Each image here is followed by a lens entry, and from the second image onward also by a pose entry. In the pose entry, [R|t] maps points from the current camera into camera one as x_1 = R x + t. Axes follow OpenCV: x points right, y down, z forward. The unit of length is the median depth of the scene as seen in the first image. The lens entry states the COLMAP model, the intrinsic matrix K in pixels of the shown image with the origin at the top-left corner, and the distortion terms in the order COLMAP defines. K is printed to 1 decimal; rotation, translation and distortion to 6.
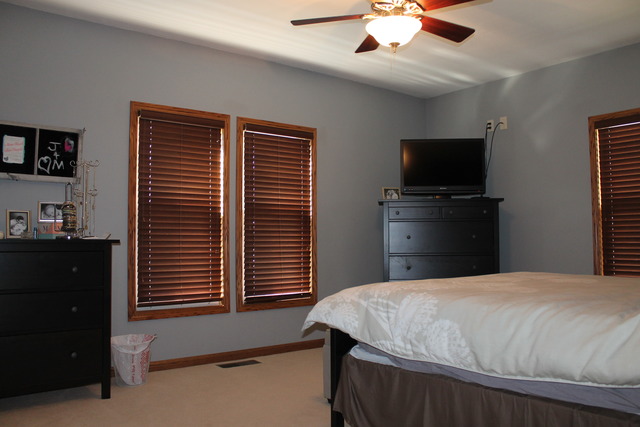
lens RADIAL K [[543.6, 0, 319.7], [0, 543.6, 214.7], [0, 0, 1]] dist [-0.142416, 0.080623]
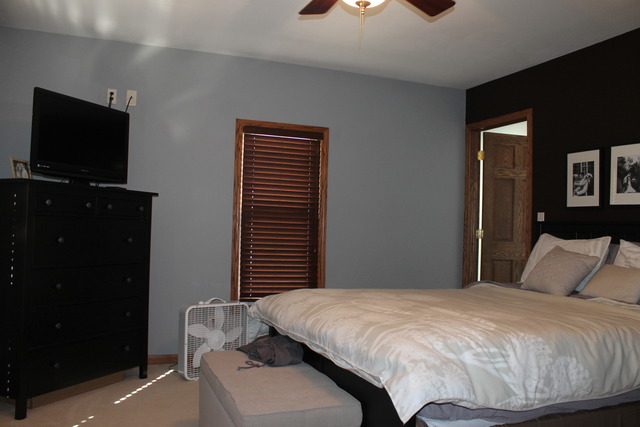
lens RADIAL K [[543.6, 0, 319.4], [0, 543.6, 212.9], [0, 0, 1]] dist [-0.142416, 0.080623]
pose [[0.290189, 0.044615, 0.955929, -0.362530], [-0.082542, 0.996357, -0.021445, -0.003656], [-0.953403, -0.072682, 0.292814, 0.513454]]
